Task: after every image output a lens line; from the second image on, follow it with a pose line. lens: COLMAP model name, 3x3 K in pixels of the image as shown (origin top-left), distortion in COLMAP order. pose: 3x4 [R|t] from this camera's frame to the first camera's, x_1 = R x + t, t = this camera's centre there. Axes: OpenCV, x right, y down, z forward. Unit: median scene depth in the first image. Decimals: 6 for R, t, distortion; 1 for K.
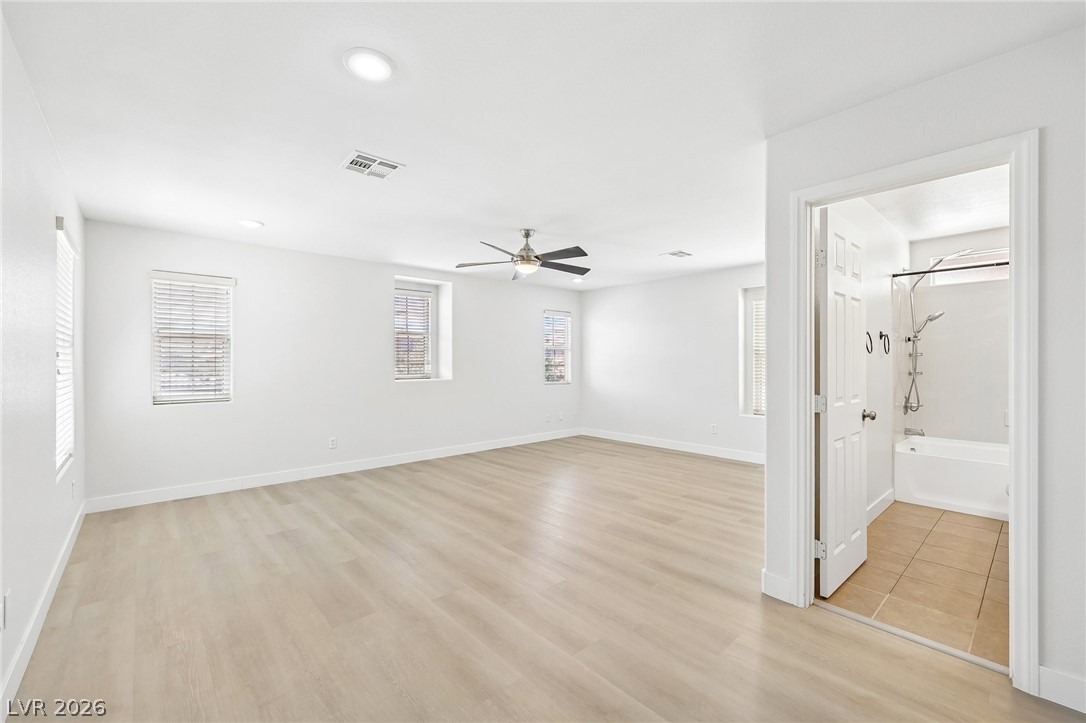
lens RADIAL K [[448.7, 0, 535.4], [0, 448.7, 361.2], [0, 0, 1]] dist [-0.002615, -0.000746]
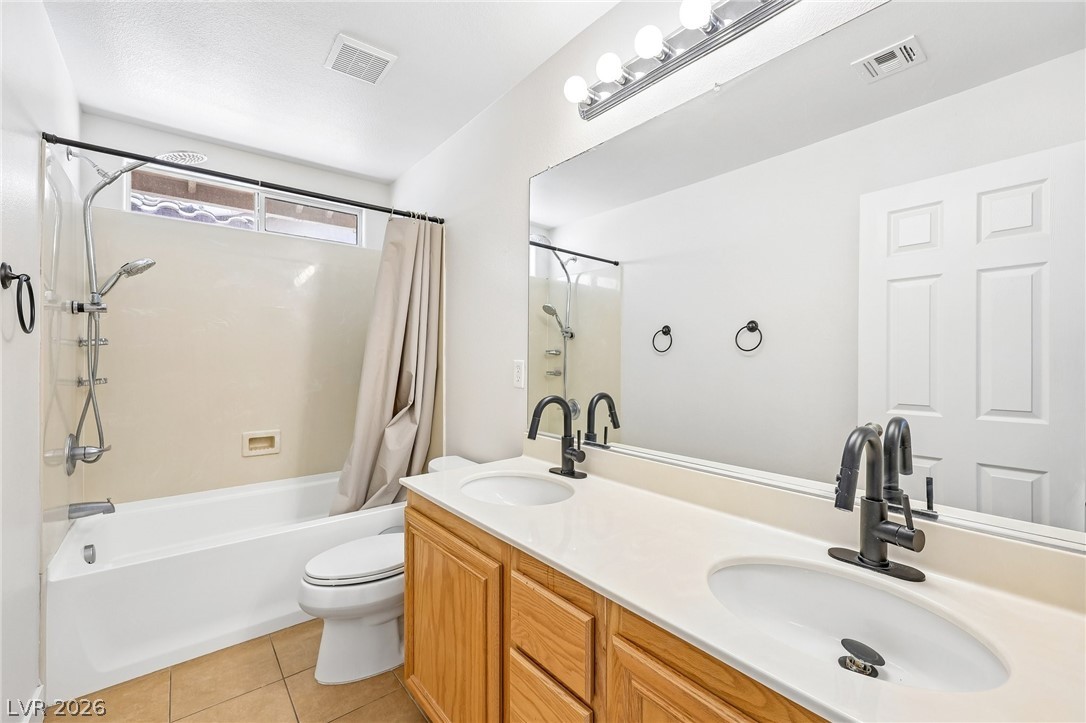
lens RADIAL K [[448.7, 0, 536.5], [0, 448.7, 358.5], [0, 0, 1]] dist [-0.002615, -0.000746]
pose [[0.041964, 0.004136, 0.999111, 0.398184], [-0.004722, 0.999981, -0.003941, 0.002794], [-0.999108, -0.004552, 0.041983, 0.515452]]
